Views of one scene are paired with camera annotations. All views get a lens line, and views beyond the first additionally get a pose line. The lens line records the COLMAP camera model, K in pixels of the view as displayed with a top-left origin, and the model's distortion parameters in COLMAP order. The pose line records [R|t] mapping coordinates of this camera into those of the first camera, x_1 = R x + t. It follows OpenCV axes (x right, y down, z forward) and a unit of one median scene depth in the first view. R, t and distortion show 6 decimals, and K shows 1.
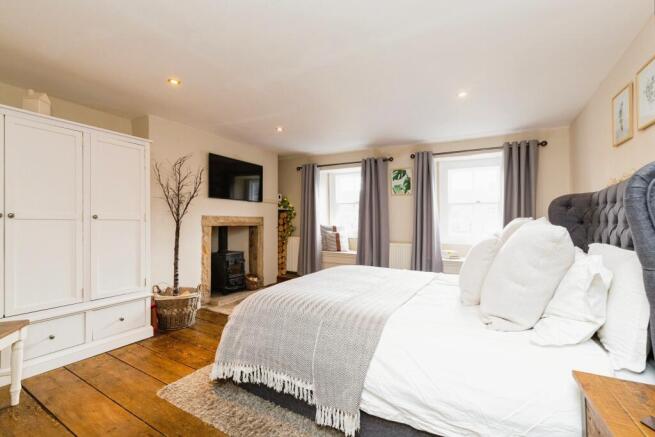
lens RADIAL K [[290.2, 0, 328.9], [0, 290.2, 222.5], [0, 0, 1]] dist [0.000530, 0.000287]
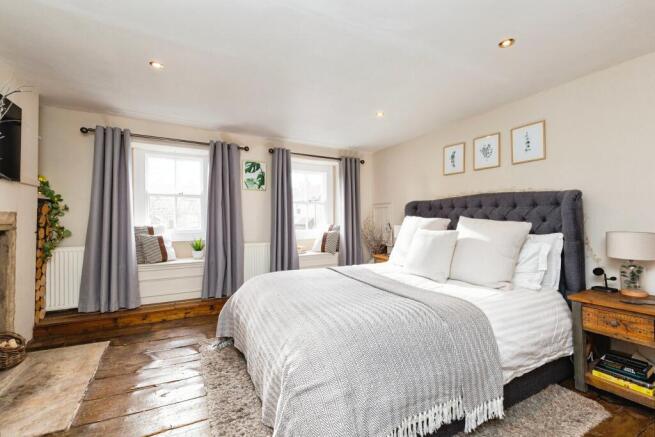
lens RADIAL K [[290.2, 0, 332.4], [0, 290.2, 207.3], [0, 0, 1]] dist [0.000530, 0.000287]
pose [[0.546106, 0.024250, 0.837365, -0.372735], [0.001850, 0.999544, -0.030154, -0.012748], [-0.837714, 0.018017, 0.545812, 0.296707]]
